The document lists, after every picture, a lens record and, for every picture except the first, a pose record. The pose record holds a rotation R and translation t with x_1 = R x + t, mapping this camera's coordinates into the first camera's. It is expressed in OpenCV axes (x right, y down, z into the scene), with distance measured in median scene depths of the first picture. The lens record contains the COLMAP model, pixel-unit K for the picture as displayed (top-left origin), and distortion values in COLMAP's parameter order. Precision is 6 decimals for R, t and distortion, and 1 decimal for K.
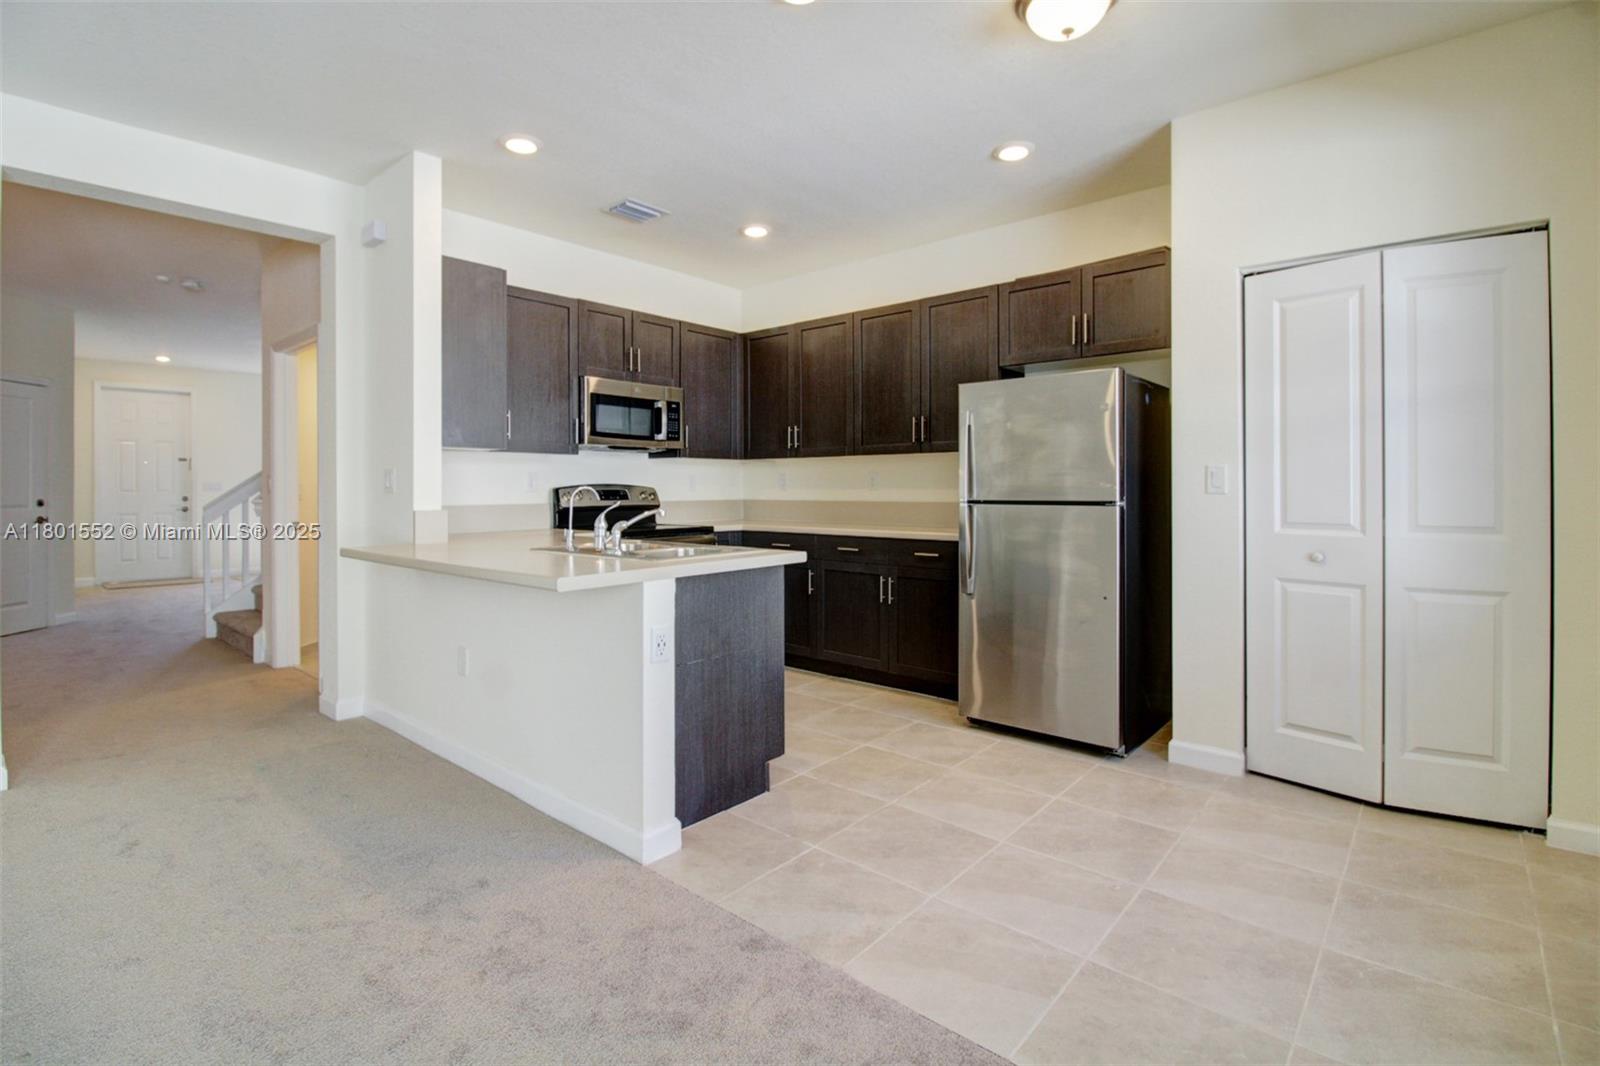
lens RADIAL K [[753.8, 0, 803.8], [0, 753.8, 492.7], [0, 0, 1]] dist [-0.001144, -0.010533]
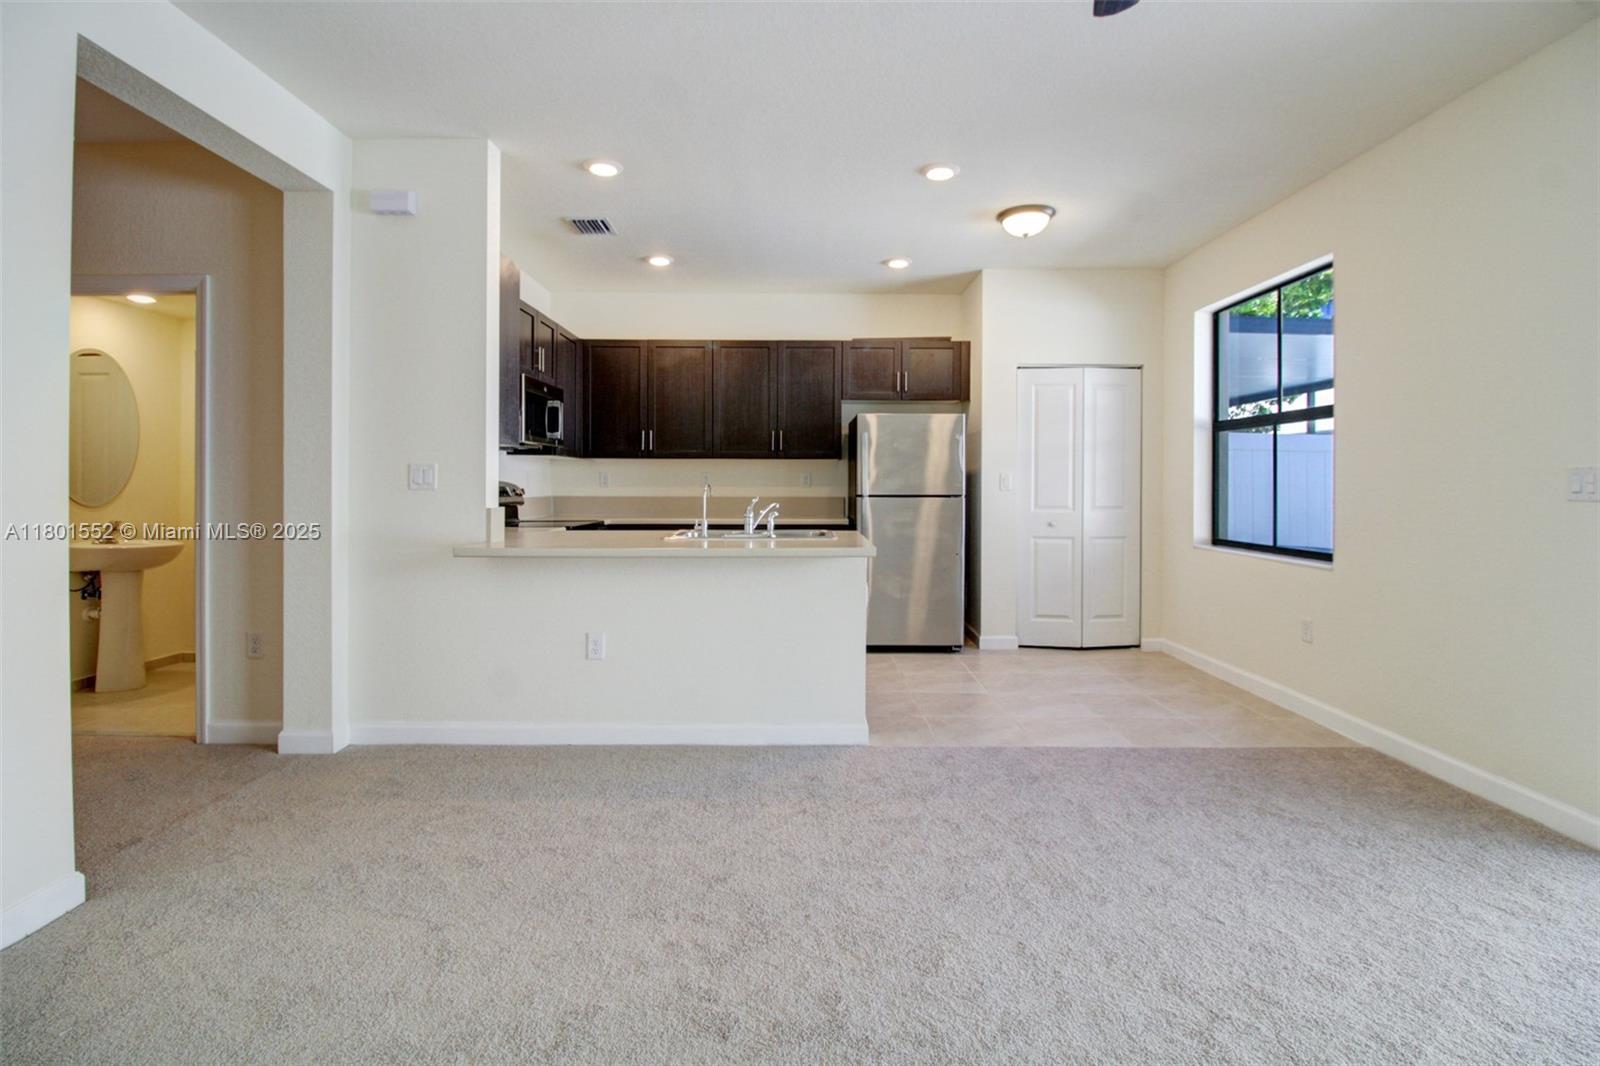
lens RADIAL K [[753.8, 0, 803.8], [0, 753.8, 492.7], [0, 0, 1]] dist [-0.001144, -0.010533]
pose [[0.751646, -0.002027, 0.659564, -0.831979], [-0.001657, 0.999986, 0.004962, -0.001037], [-0.659565, -0.004823, 0.751632, -0.007898]]
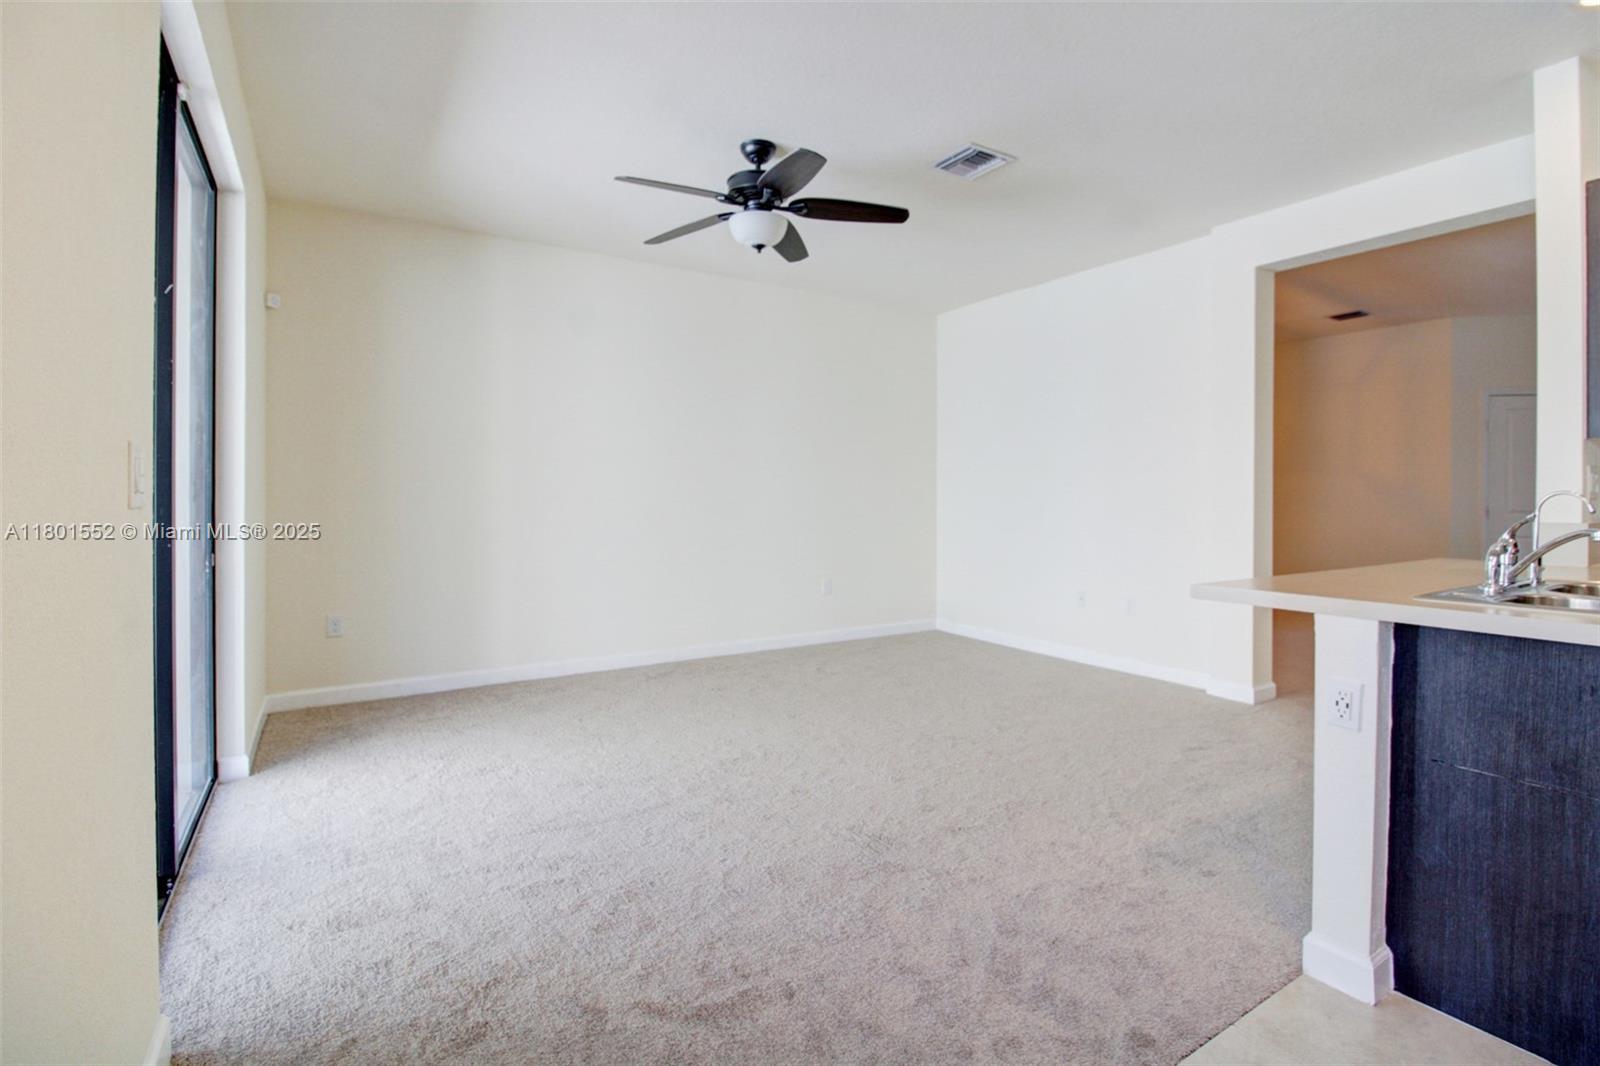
lens RADIAL K [[753.8, 0, 803.8], [0, 753.8, 492.7], [0, 0, 1]] dist [-0.001144, -0.010533]
pose [[-0.289470, 0.001186, -0.957186, 0.444626], [-0.010154, 0.999939, 0.004309, -0.002727], [0.957133, 0.010966, -0.289440, 0.467328]]
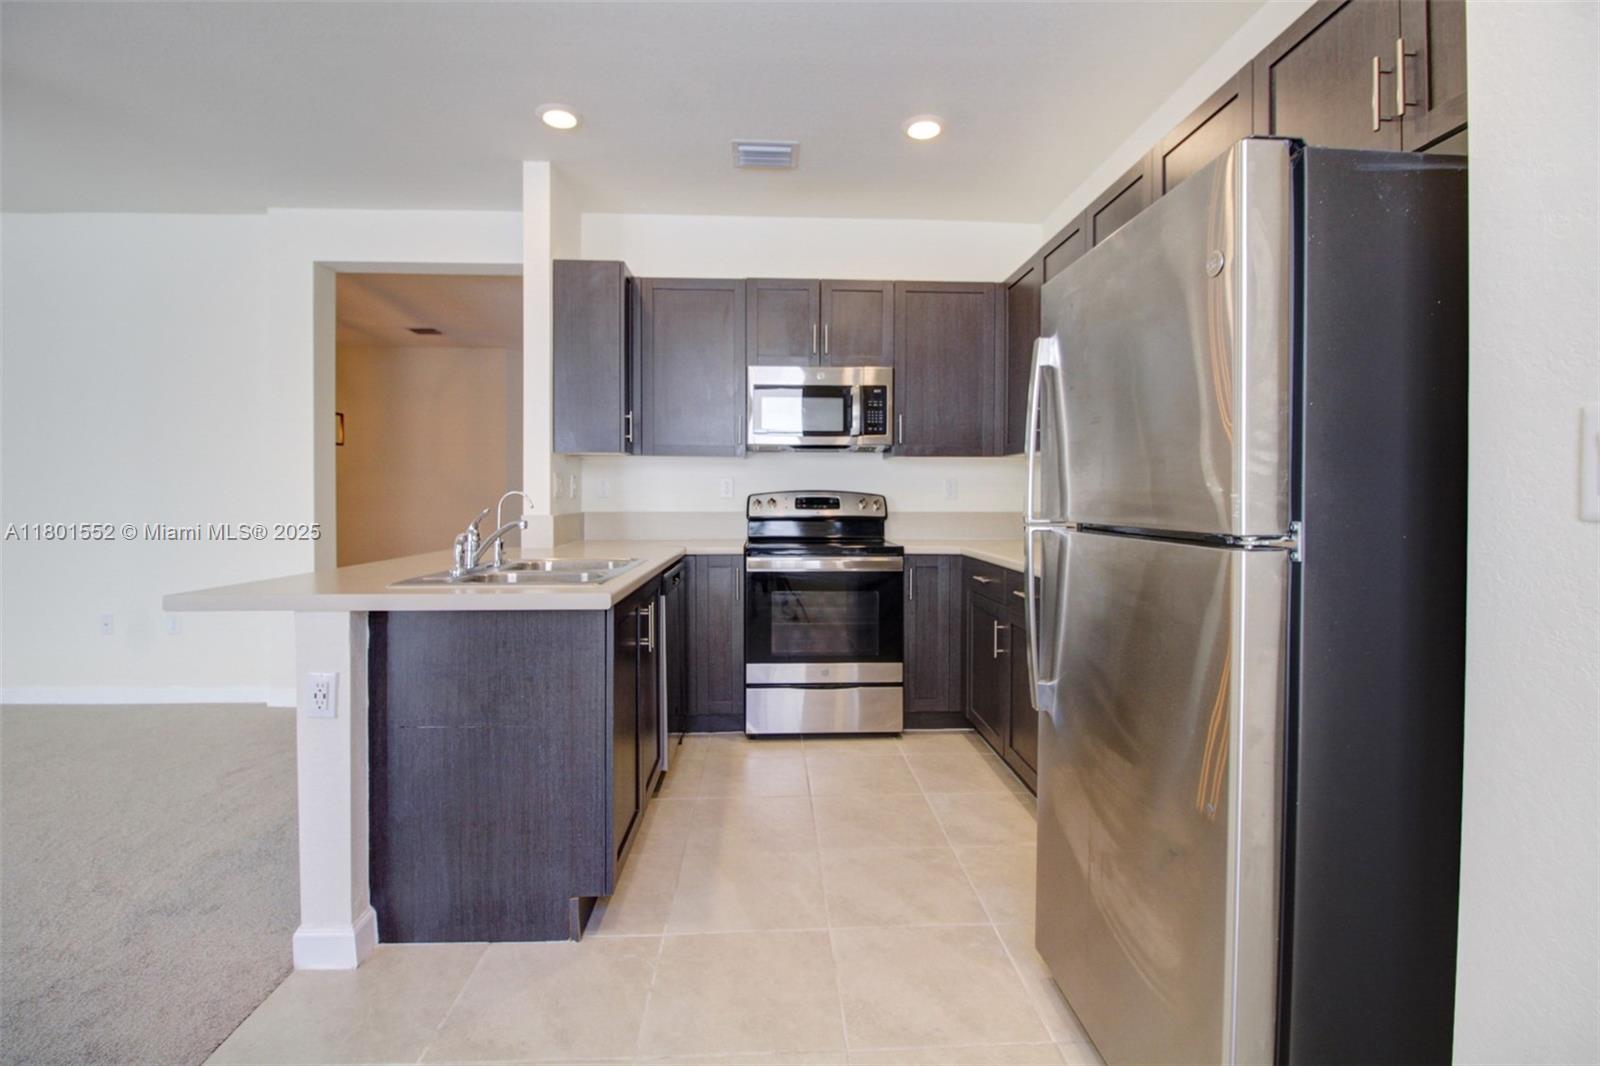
lens RADIAL K [[753.8, 0, 803.8], [0, 753.8, 492.7], [0, 0, 1]] dist [-0.001144, -0.010533]
pose [[0.692832, 0.004332, -0.721086, 0.469337], [-0.011435, 0.999922, -0.004980, -0.005332], [0.721008, 0.011696, 0.692828, 0.544179]]
